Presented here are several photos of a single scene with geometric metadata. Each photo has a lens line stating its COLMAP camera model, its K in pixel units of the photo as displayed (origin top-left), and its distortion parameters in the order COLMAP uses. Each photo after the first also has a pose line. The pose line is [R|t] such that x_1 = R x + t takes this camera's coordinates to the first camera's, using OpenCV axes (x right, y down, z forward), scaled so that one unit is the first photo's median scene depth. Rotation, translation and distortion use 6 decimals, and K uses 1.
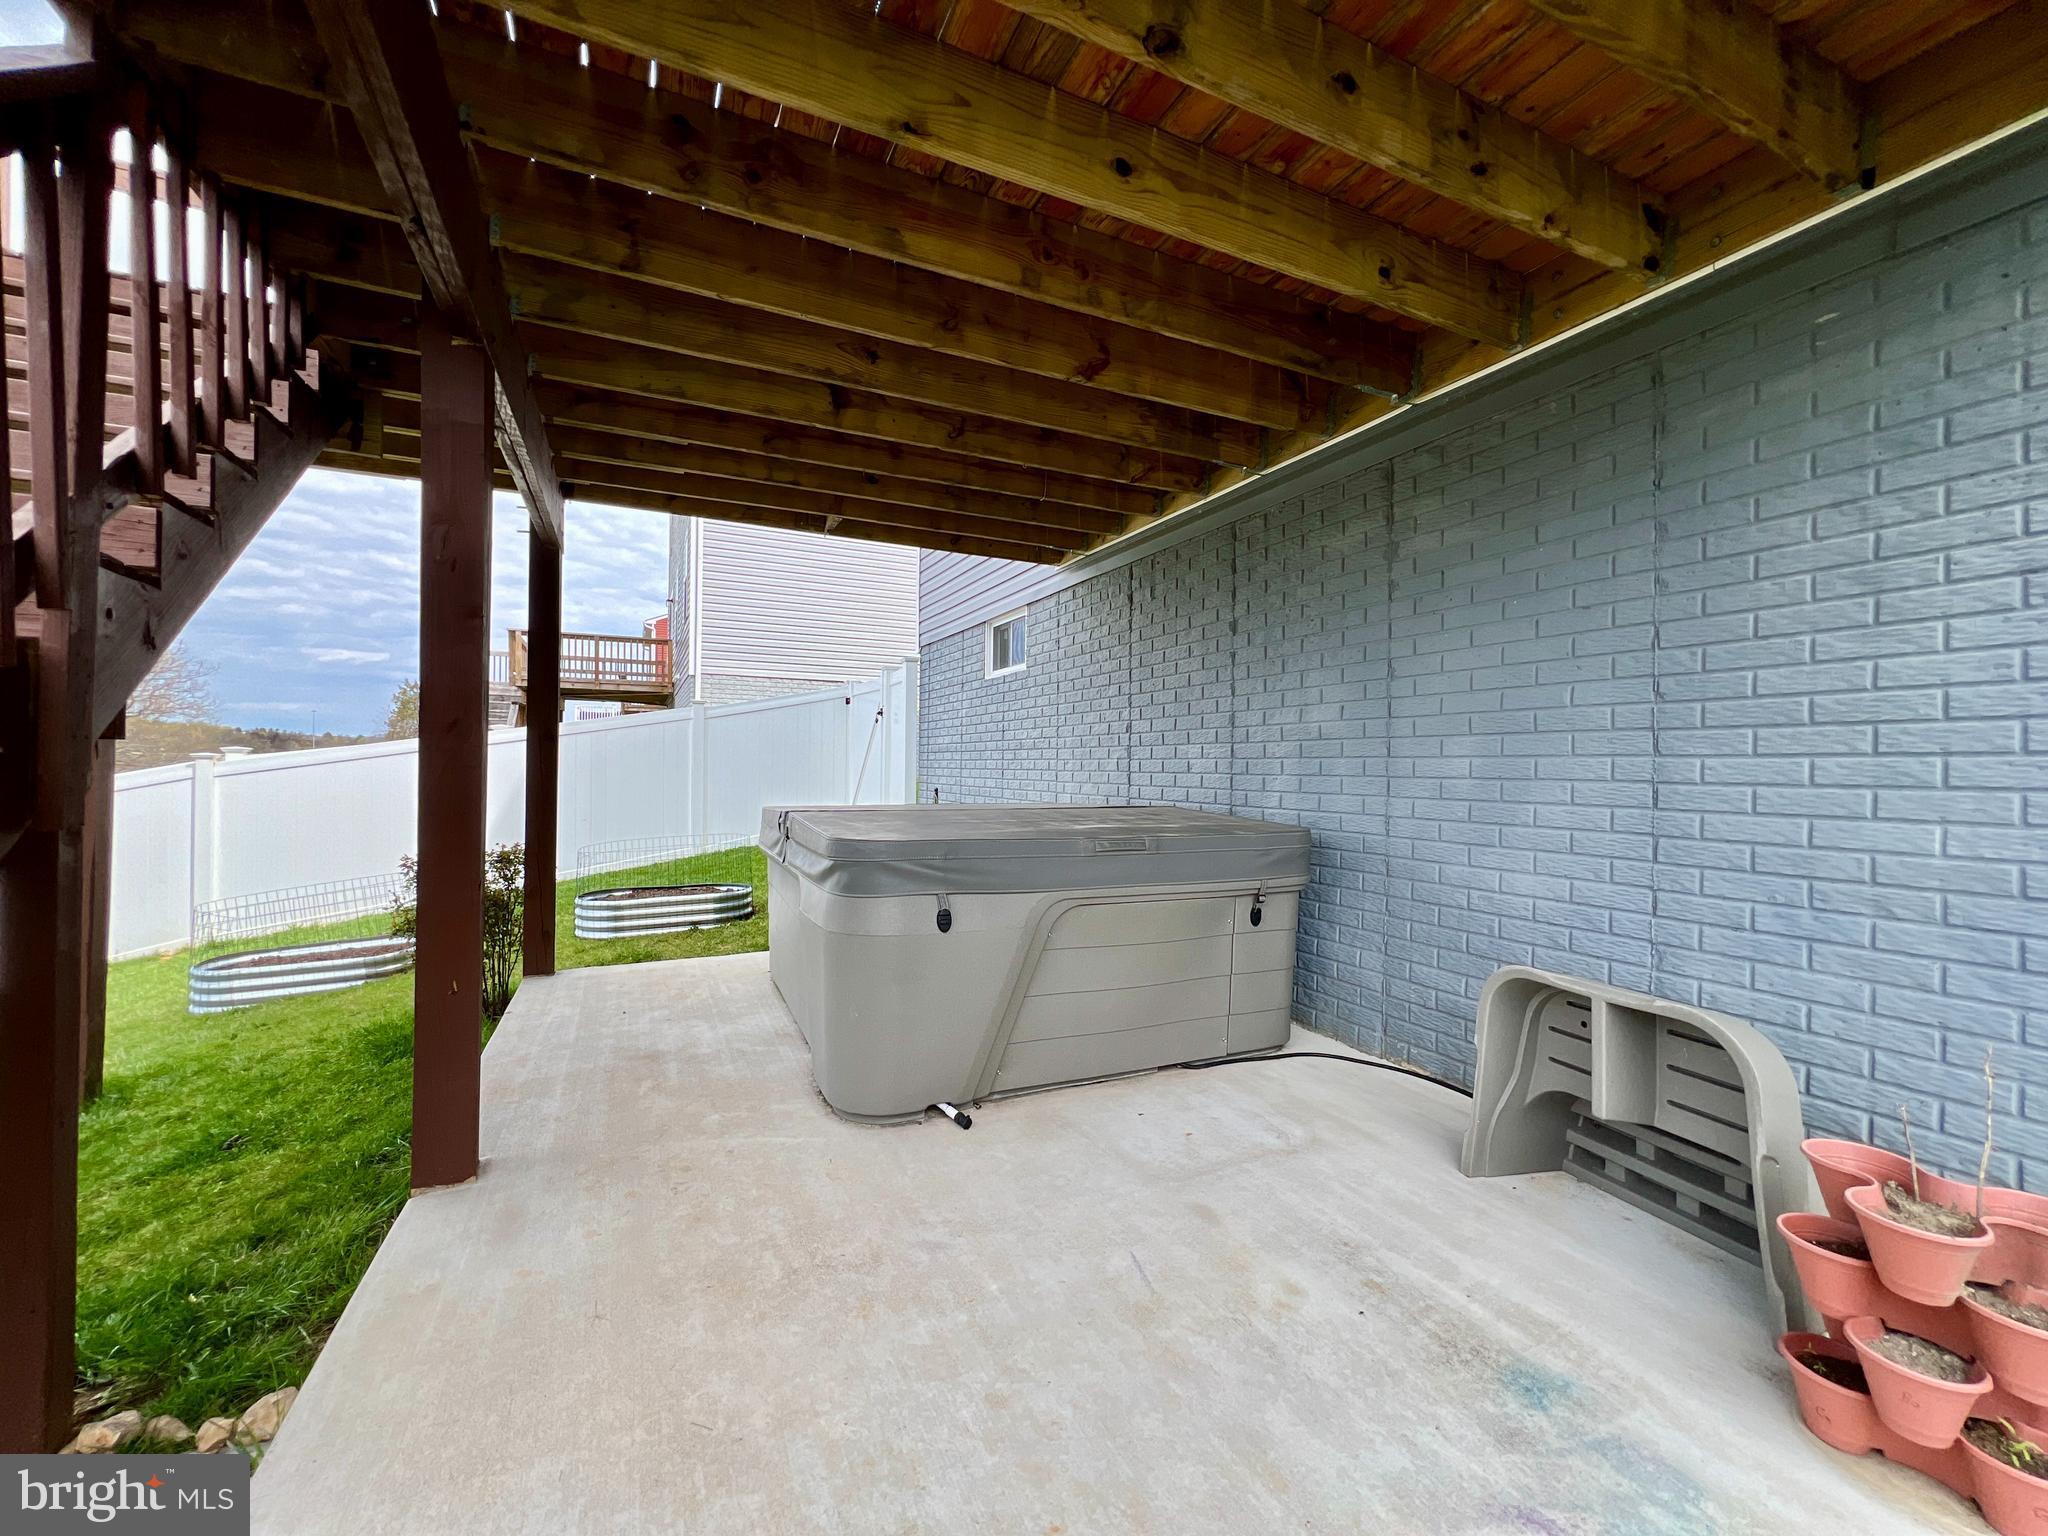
lens RADIAL K [[820.8, 0, 1025.1], [0, 820.8, 770.2], [0, 0, 1]] dist [0.004966, -0.000088]
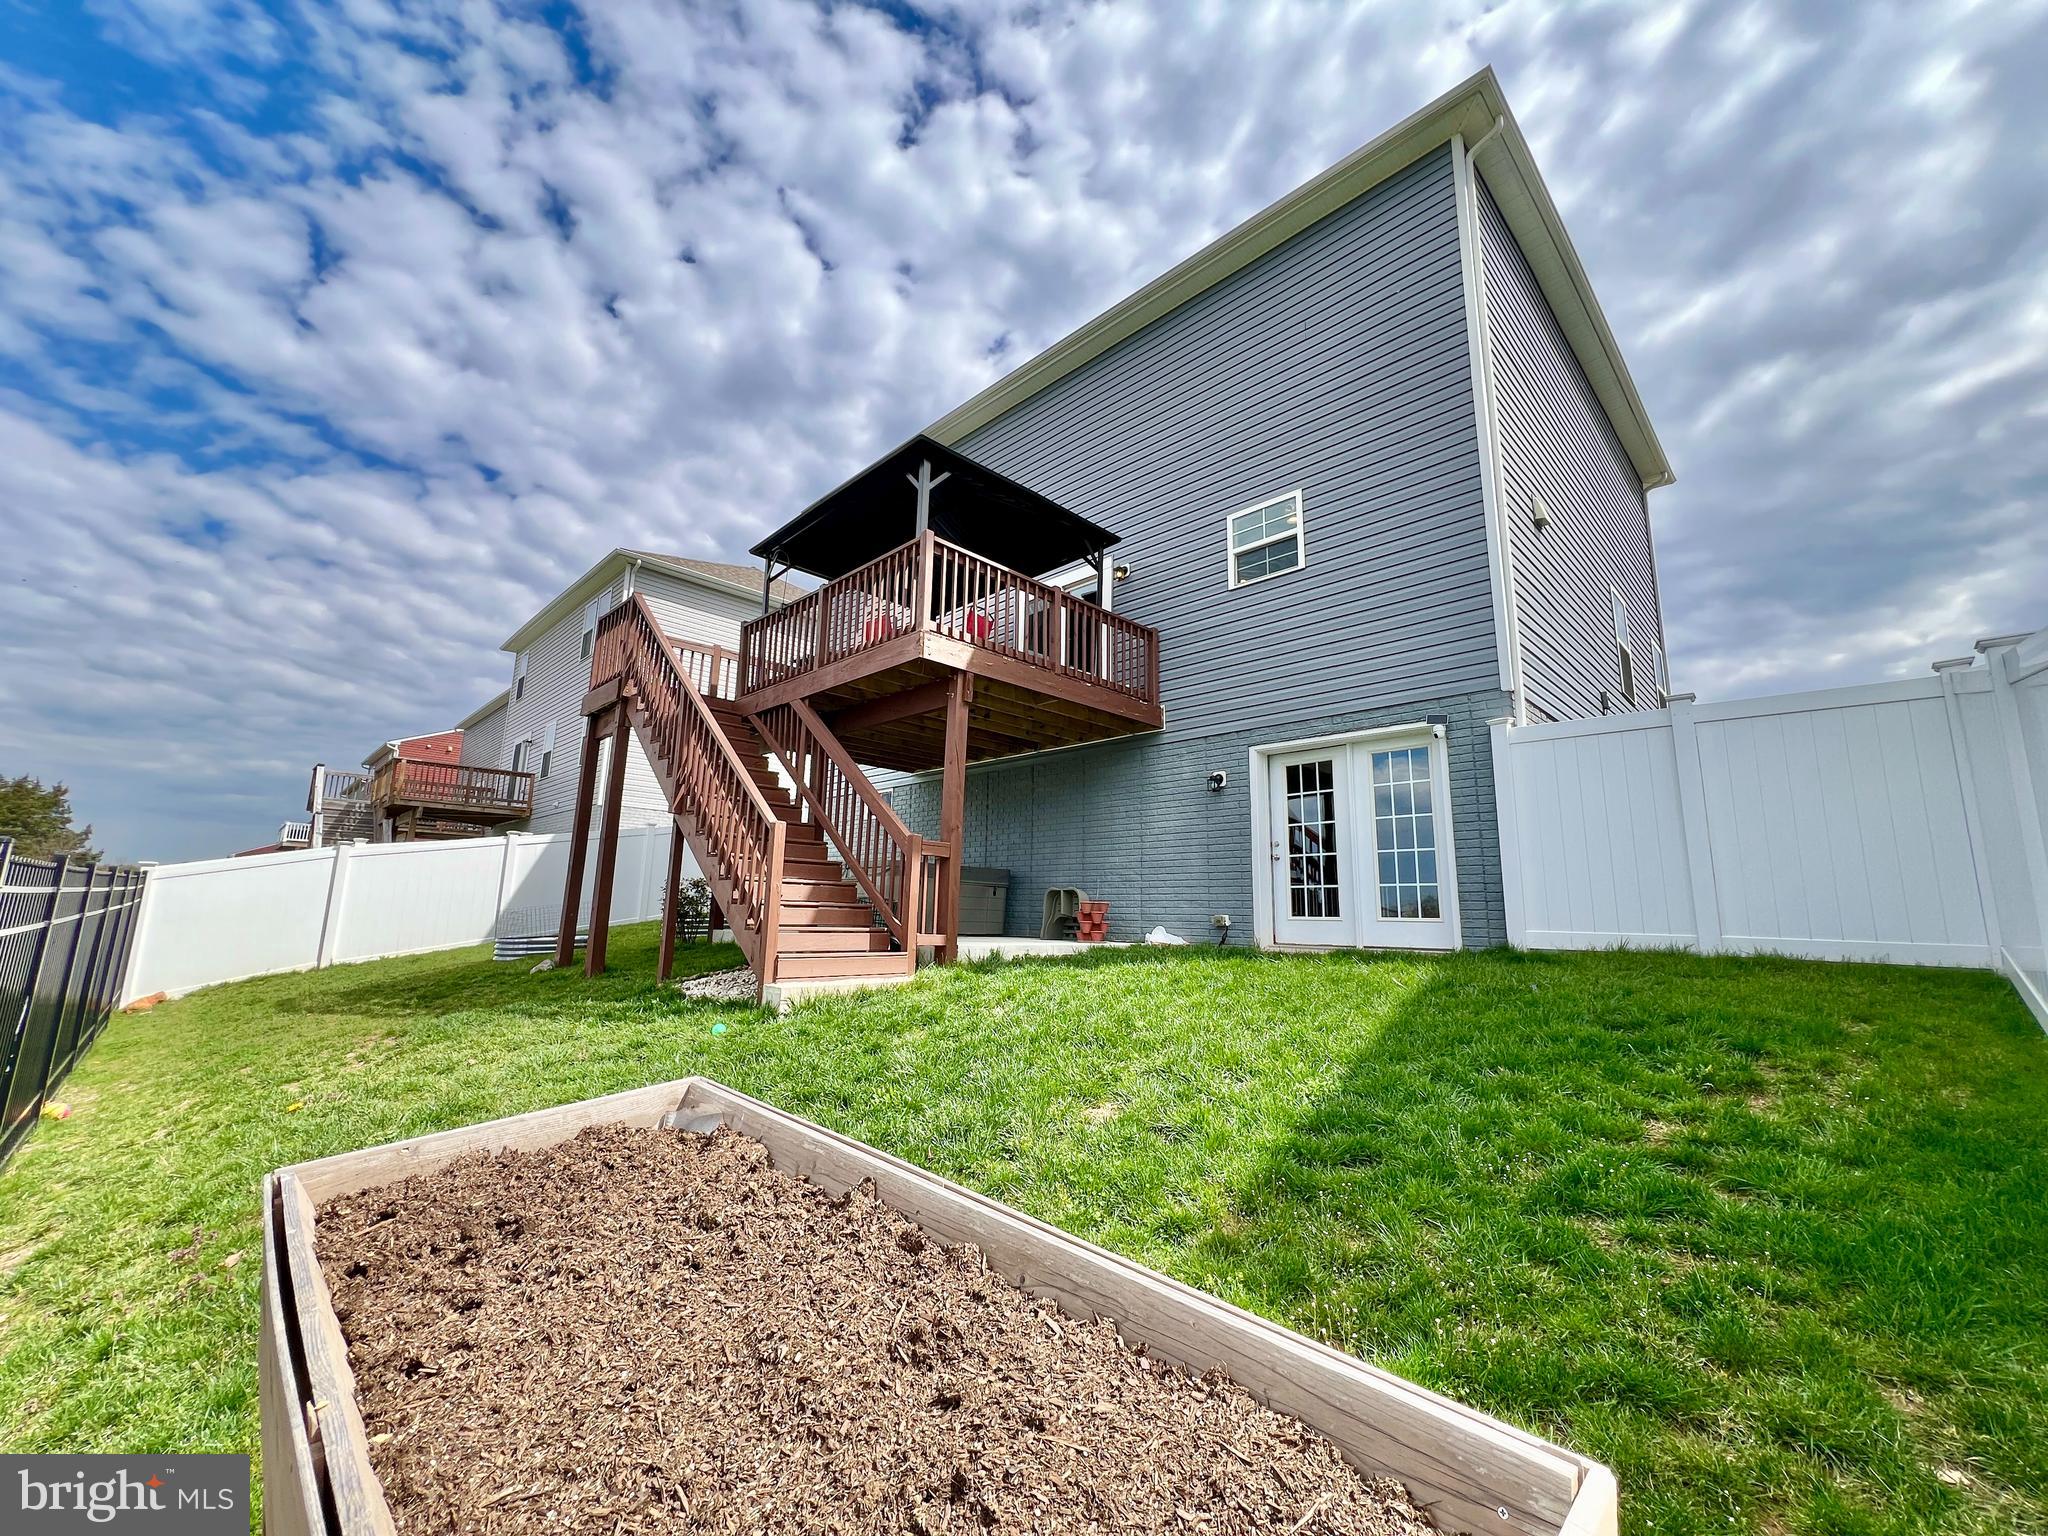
lens RADIAL K [[820.8, 0, 1024.6], [0, 820.8, 765.4], [0, 0, 1]] dist [0.004966, -0.000088]
pose [[0.945217, 0.071448, 0.318527, -0.700537], [-0.012115, 0.982760, -0.184489, 0.271583], [-0.326217, 0.170523, 0.929787, -2.229290]]
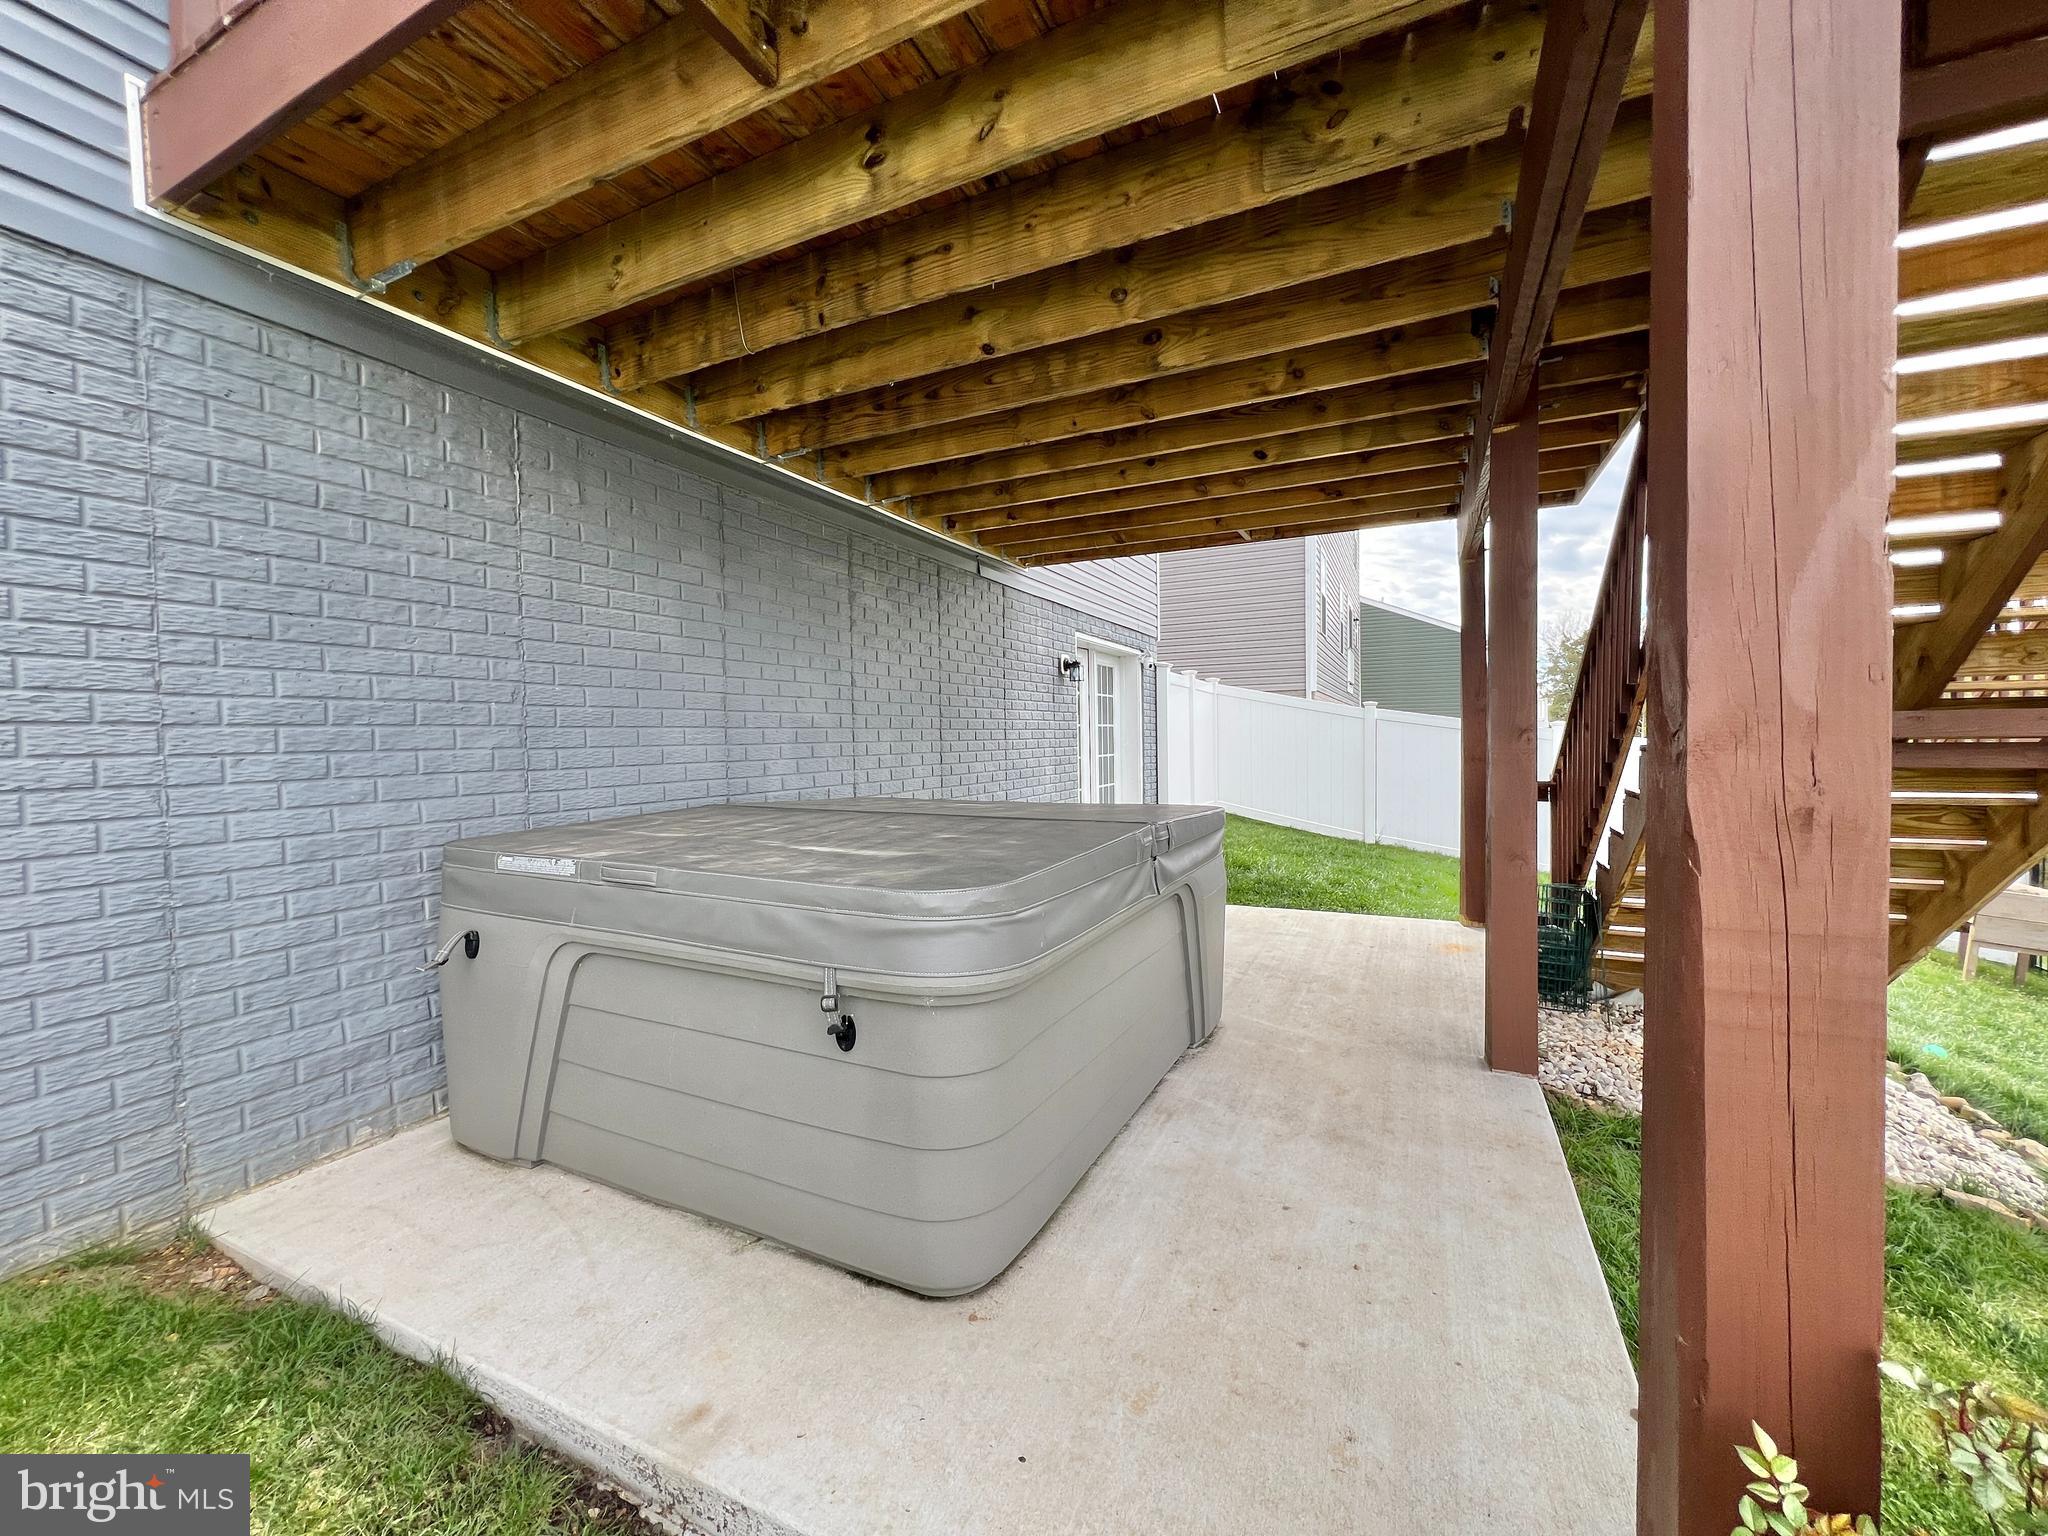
lens RADIAL K [[820.8, 0, 1025.2], [0, 820.8, 749.3], [0, 0, 1]] dist [0.004966, -0.000088]
pose [[-0.628083, -0.010375, 0.778077, -0.807637], [0.013119, 0.999628, 0.023919, -0.031899], [-0.778036, 0.025231, -0.627713, 1.582384]]
